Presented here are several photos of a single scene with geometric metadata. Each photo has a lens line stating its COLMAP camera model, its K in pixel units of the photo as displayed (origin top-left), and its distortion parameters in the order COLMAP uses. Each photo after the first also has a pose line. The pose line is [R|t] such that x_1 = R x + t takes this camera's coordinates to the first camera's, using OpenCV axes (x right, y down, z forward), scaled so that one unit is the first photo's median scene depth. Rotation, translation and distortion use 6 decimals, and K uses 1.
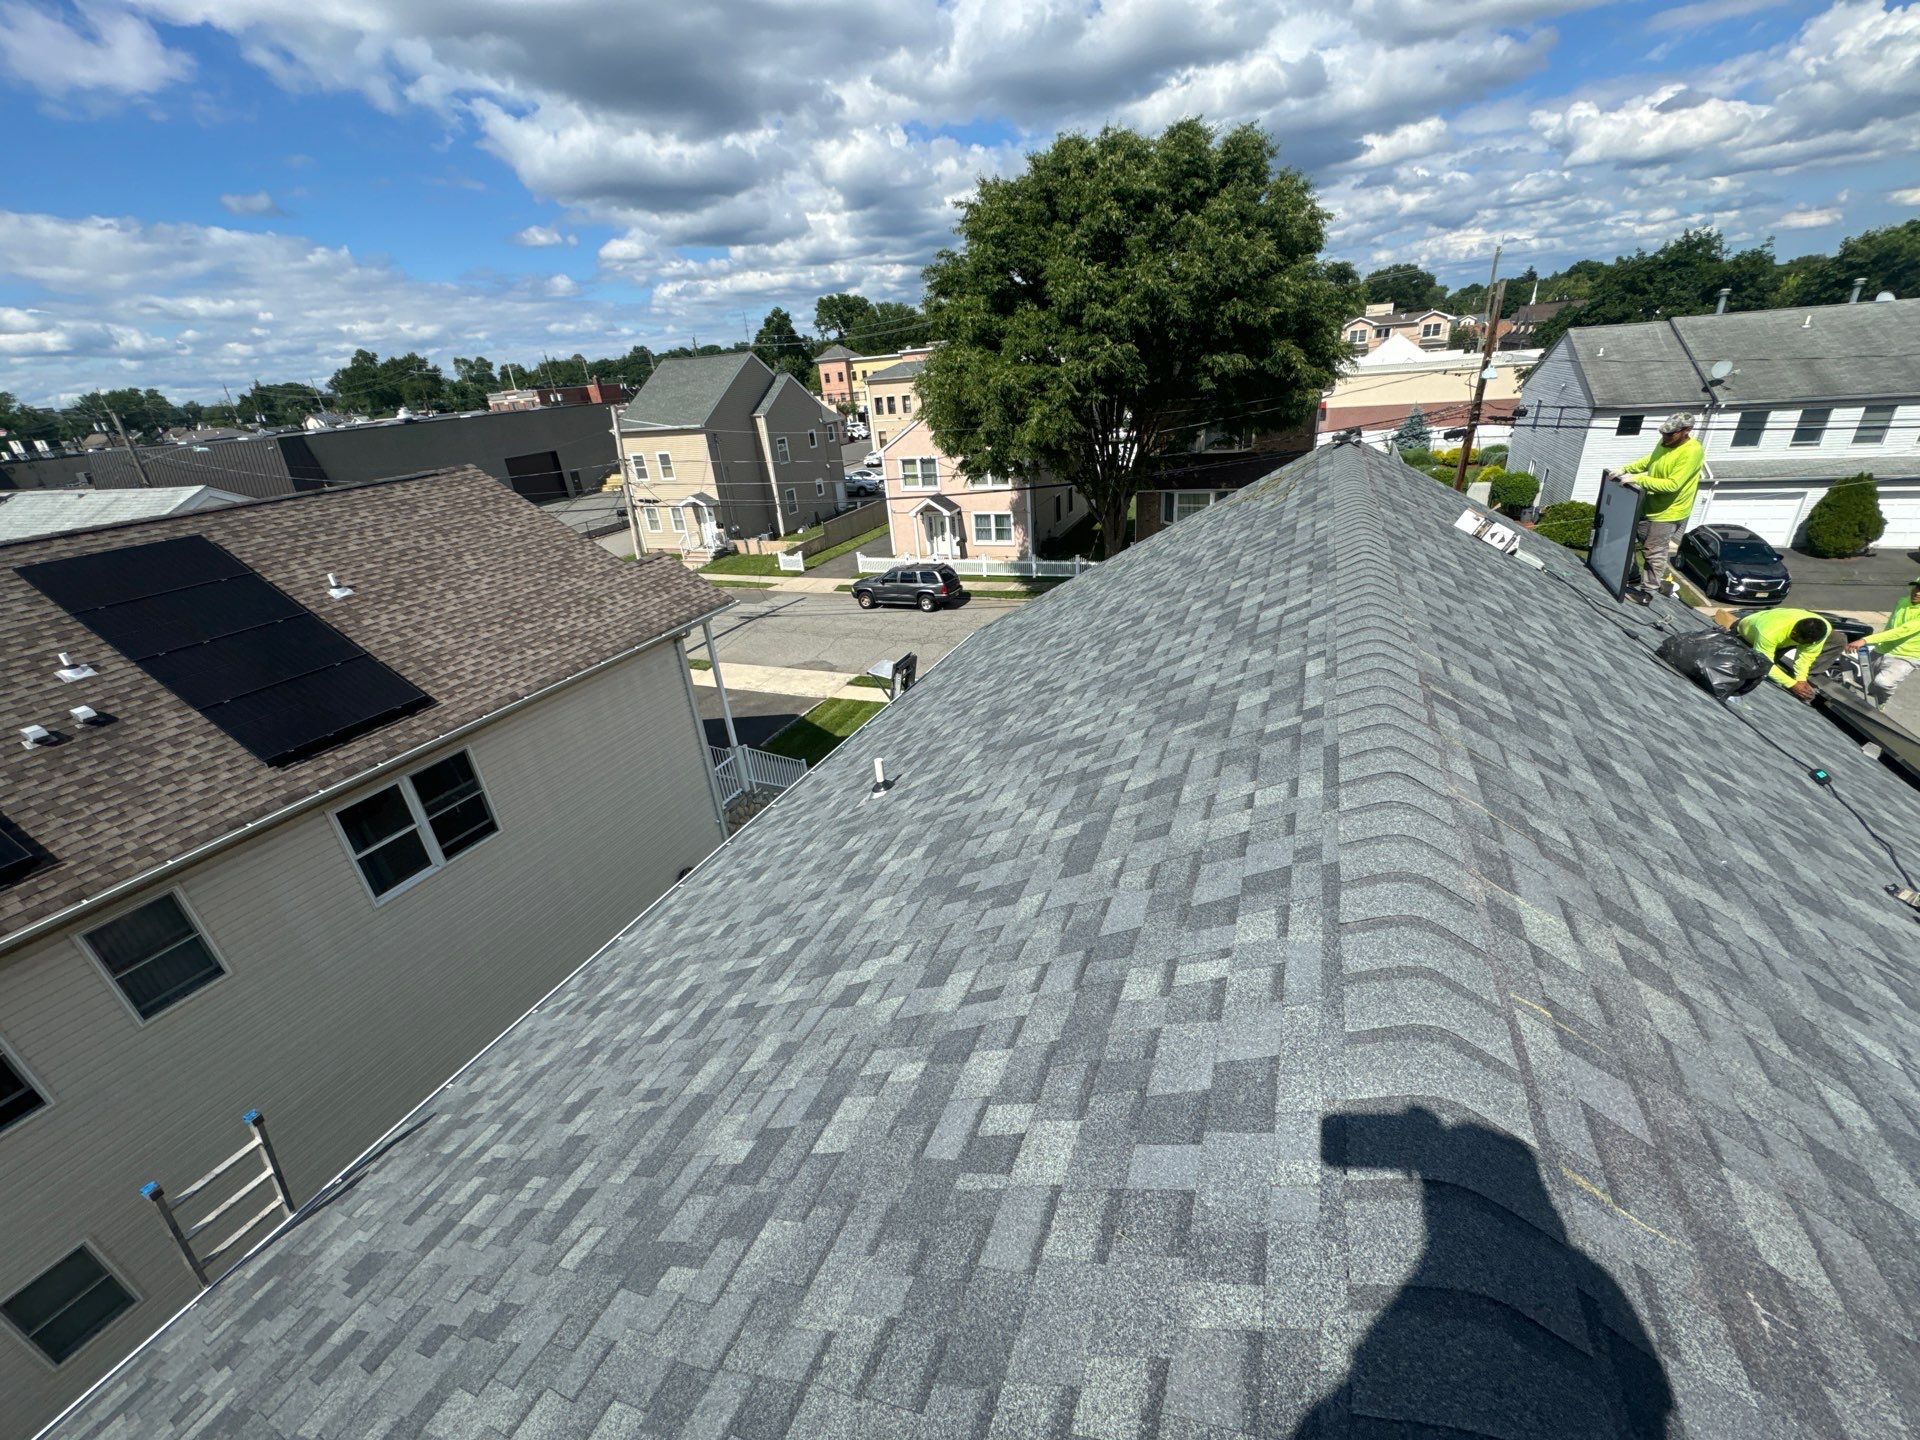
lens RADIAL K [[763.0, 0, 959.3], [0, 763.0, 721.8], [0, 0, 1]] dist [-0.001150, 0.000102]
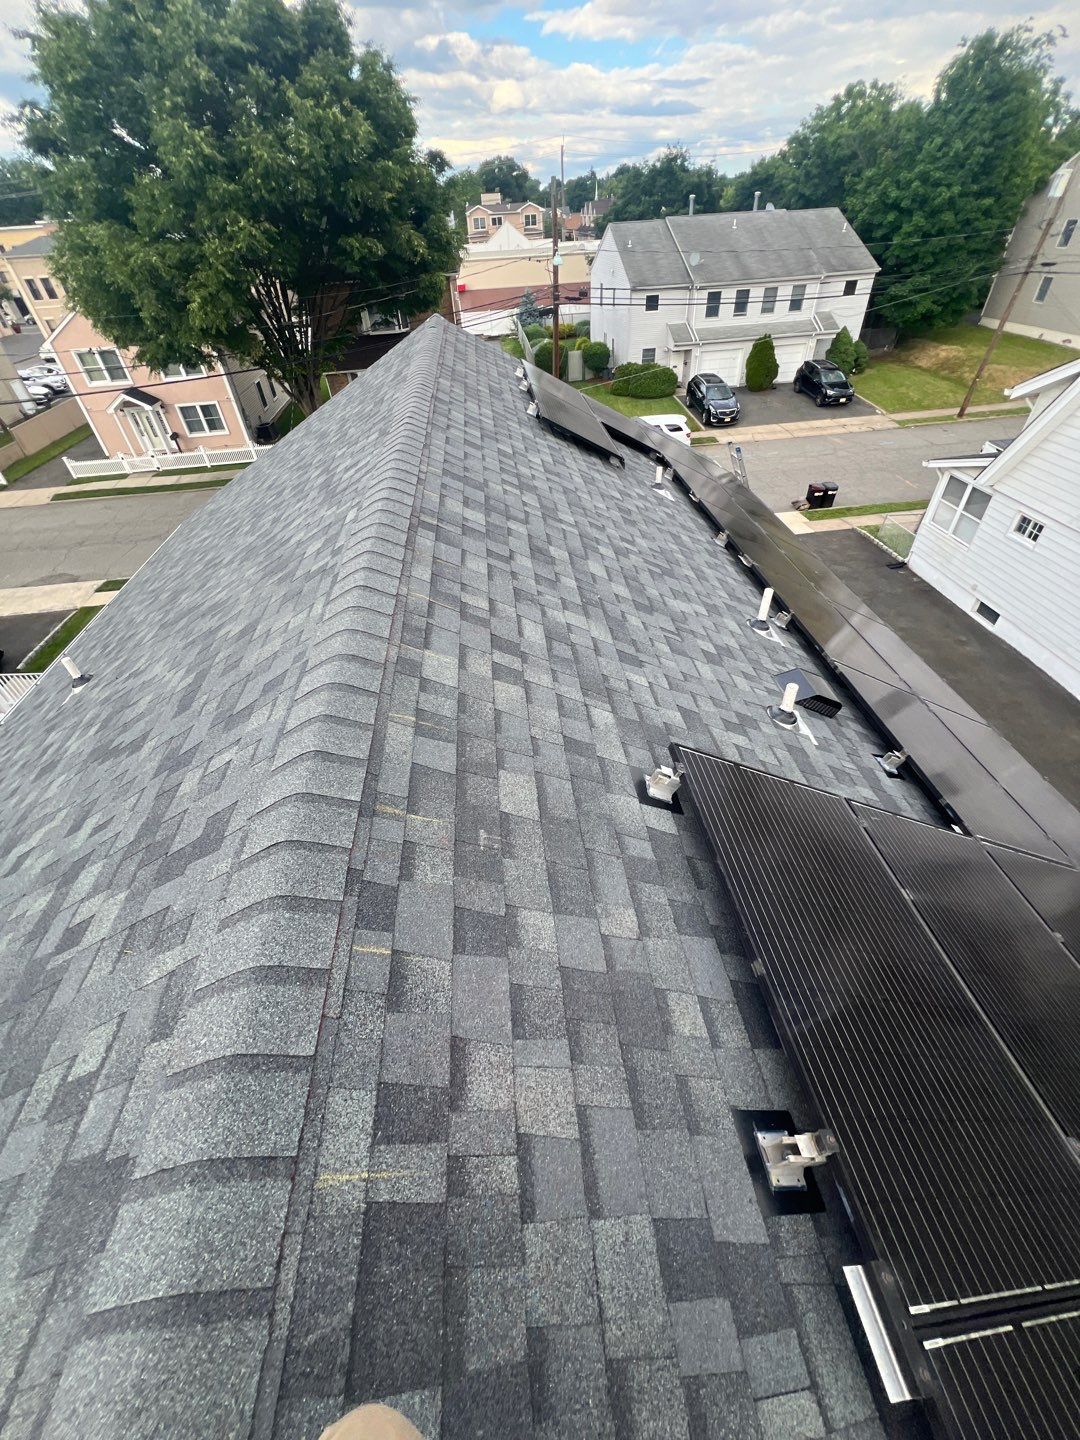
lens RADIAL K [[573.6, 0, 542.7], [0, 573.6, 715.0], [0, 0, 1]] dist [0.000414, 0.000347]
pose [[0.871780, -0.295013, 0.391109, 0.067886], [0.190666, 0.939724, 0.283839, 0.009781], [-0.451271, -0.172874, 0.875482, -0.026867]]
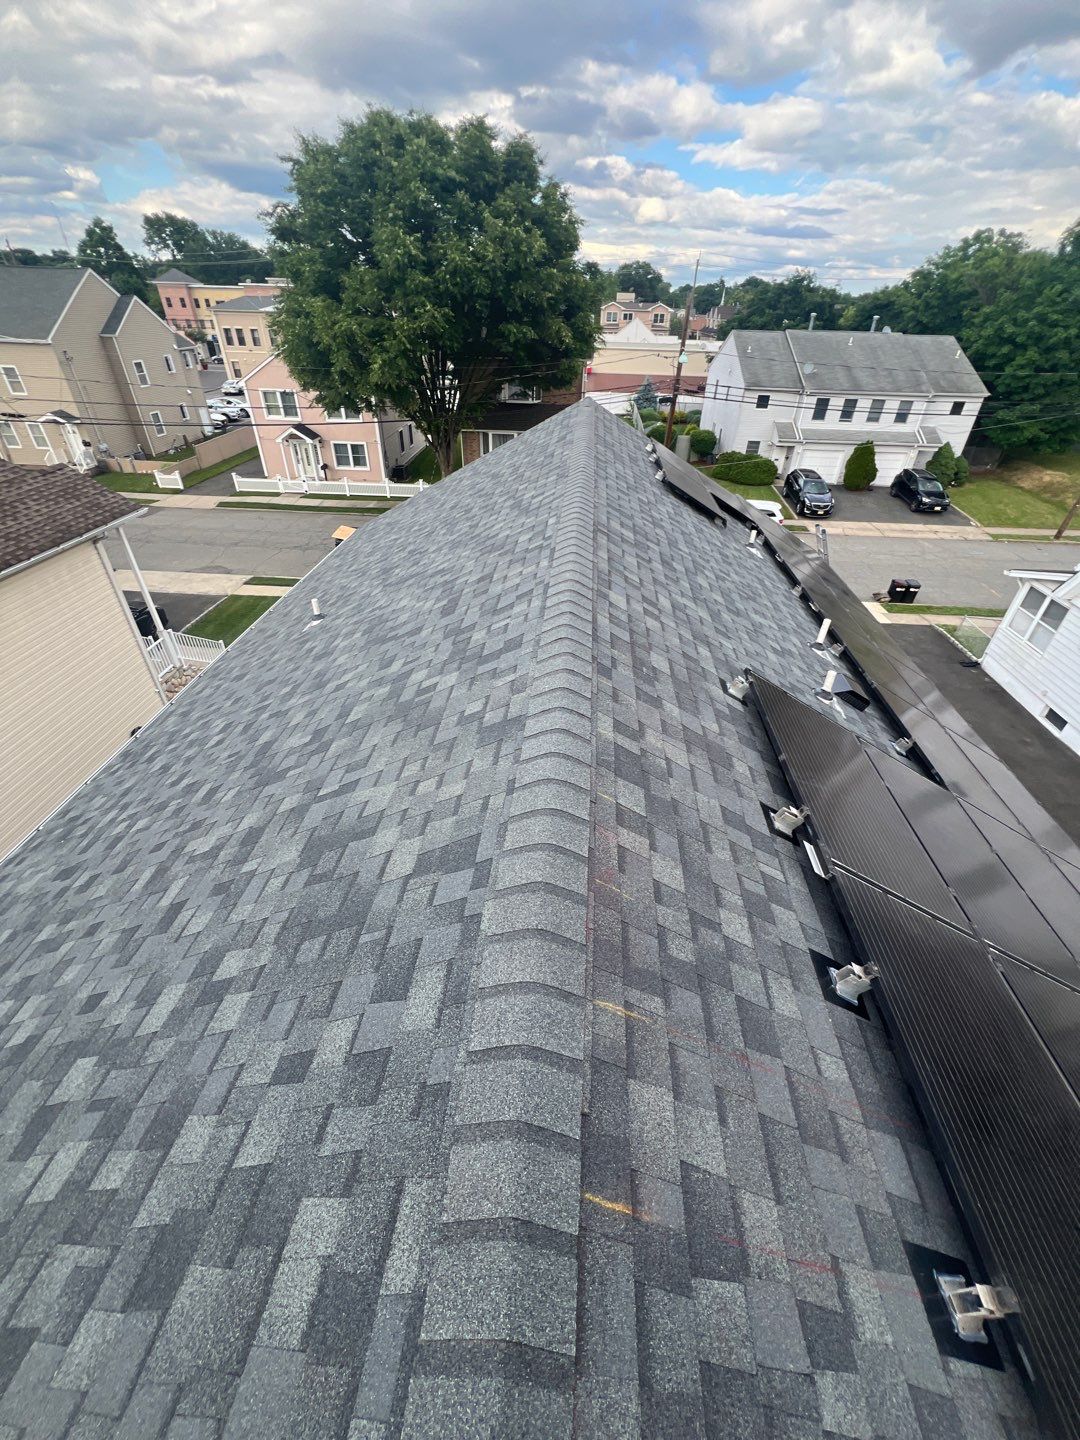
lens RADIAL K [[572.3, 0, 541.8], [0, 572.3, 717.7], [0, 0, 1]] dist [-0.001150, 0.000102]
pose [[0.940208, -0.109981, 0.322355, -0.032713], [0.052551, 0.981941, 0.181743, 0.045062], [-0.336522, -0.153937, 0.929008, -0.138909]]
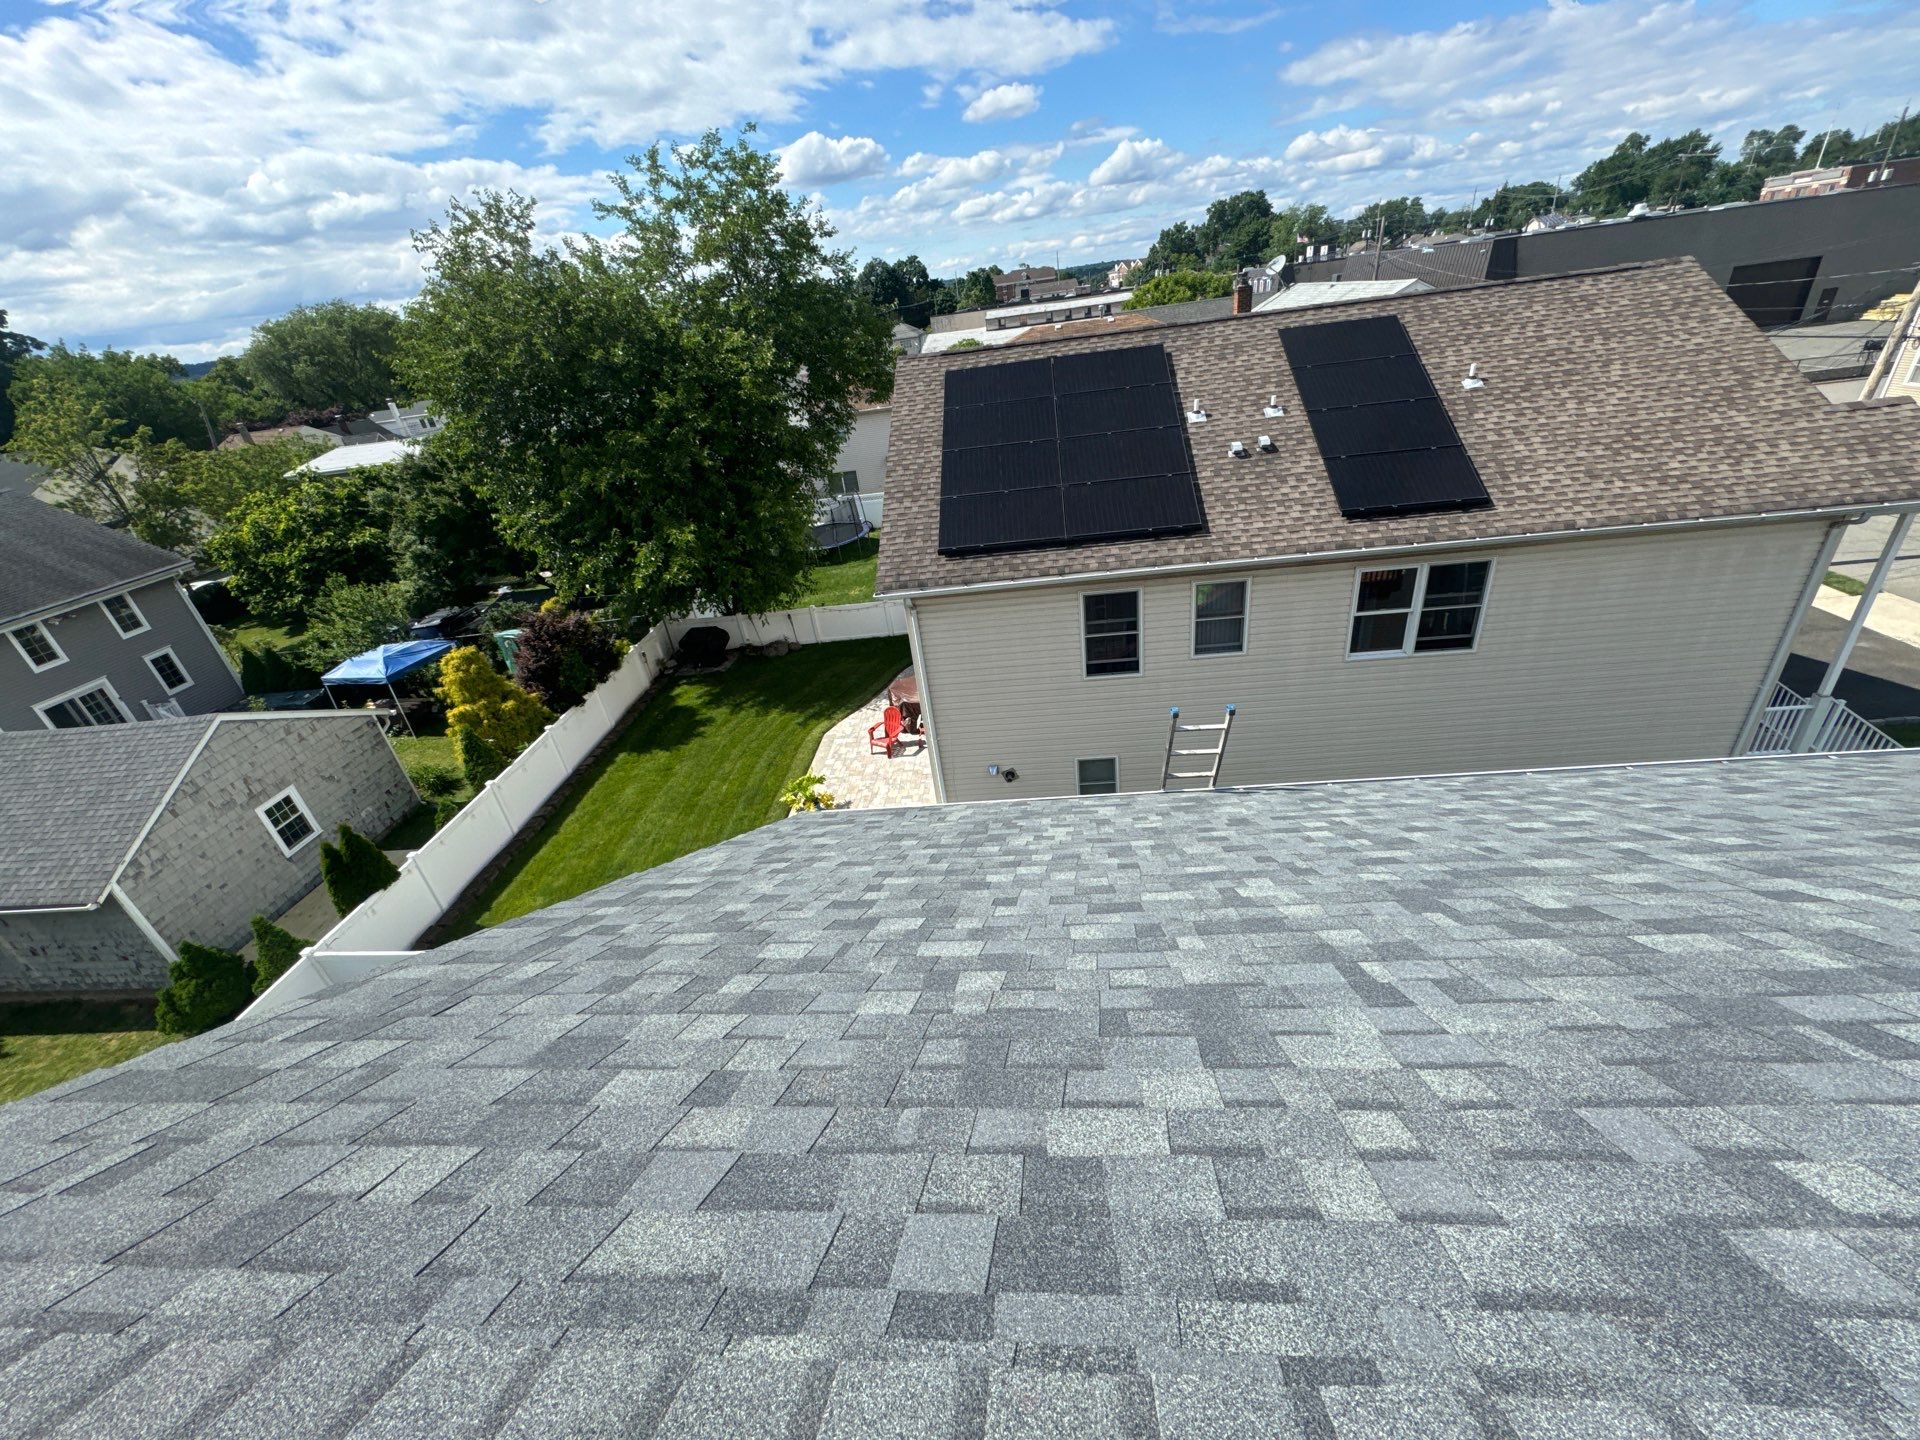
lens RADIAL K [[765.8, 0, 962.8], [0, 765.8, 719.9], [0, 0, 1]] dist [-0.002127, 0.000216]
pose [[0.334951, 0.490827, -0.804299, 0.027763], [-0.320212, 0.862099, 0.392747, 0.038236], [0.886156, 0.125996, 0.445929, -0.032628]]
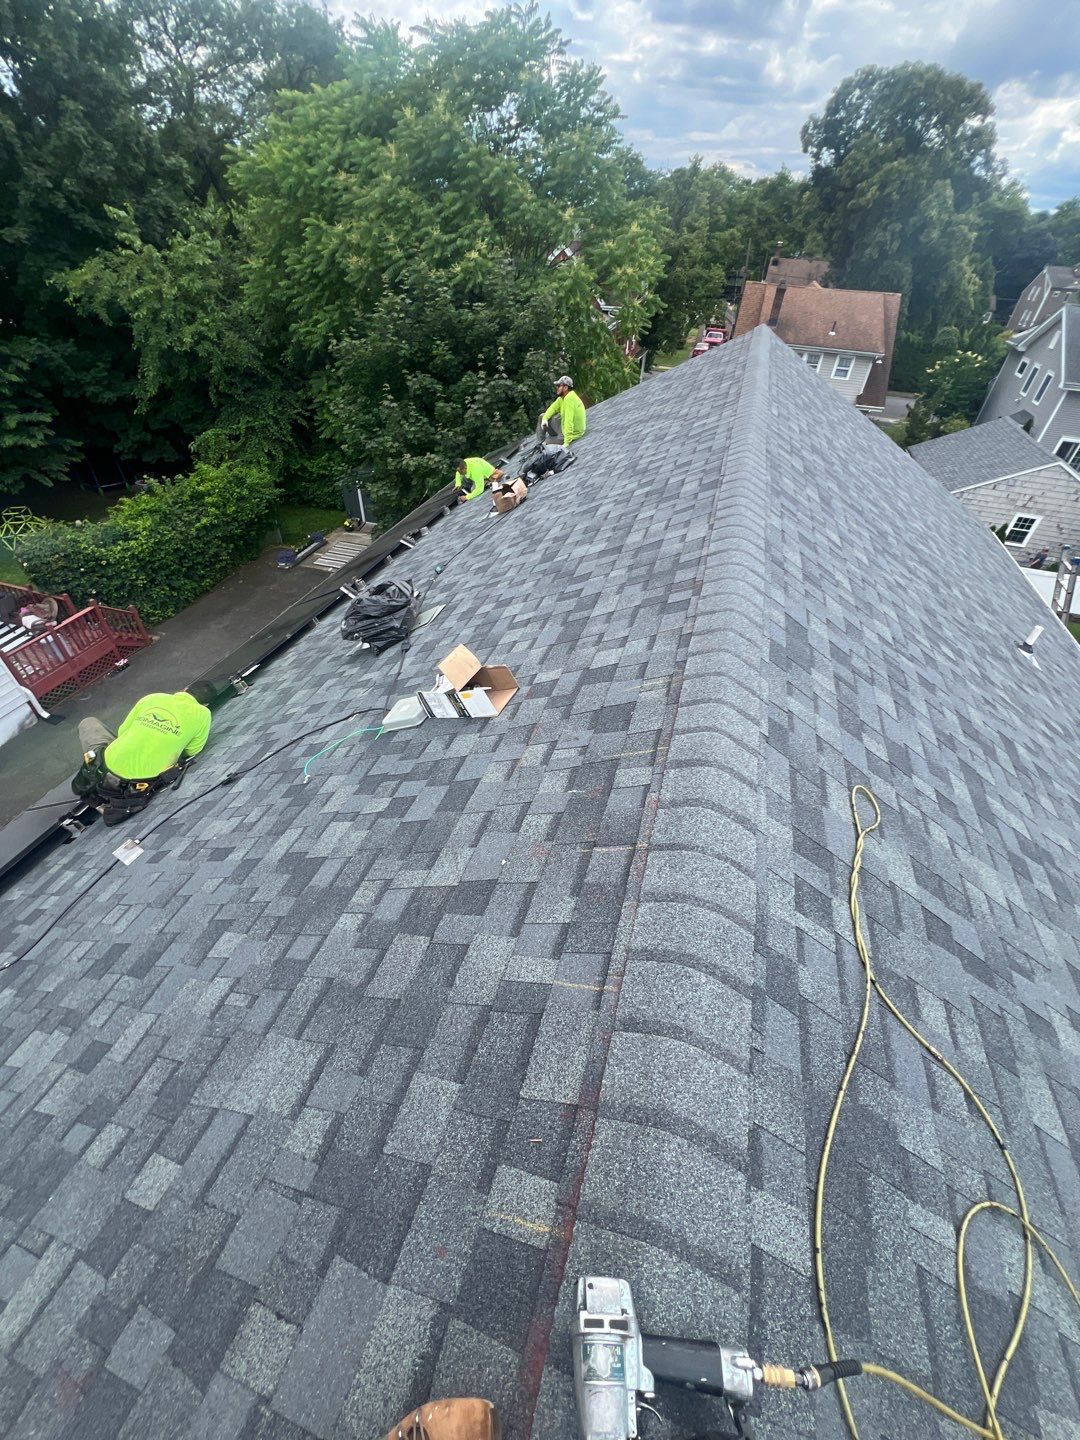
lens RADIAL K [[570.6, 0, 543.8], [0, 570.6, 715.3], [0, 0, 1]] dist [0.000111, -0.000167]
pose [[-0.992906, 0.098825, -0.066117, 0.361788], [-0.022365, 0.390912, 0.920156, -0.343736], [0.116781, 0.915107, -0.385929, 0.640500]]
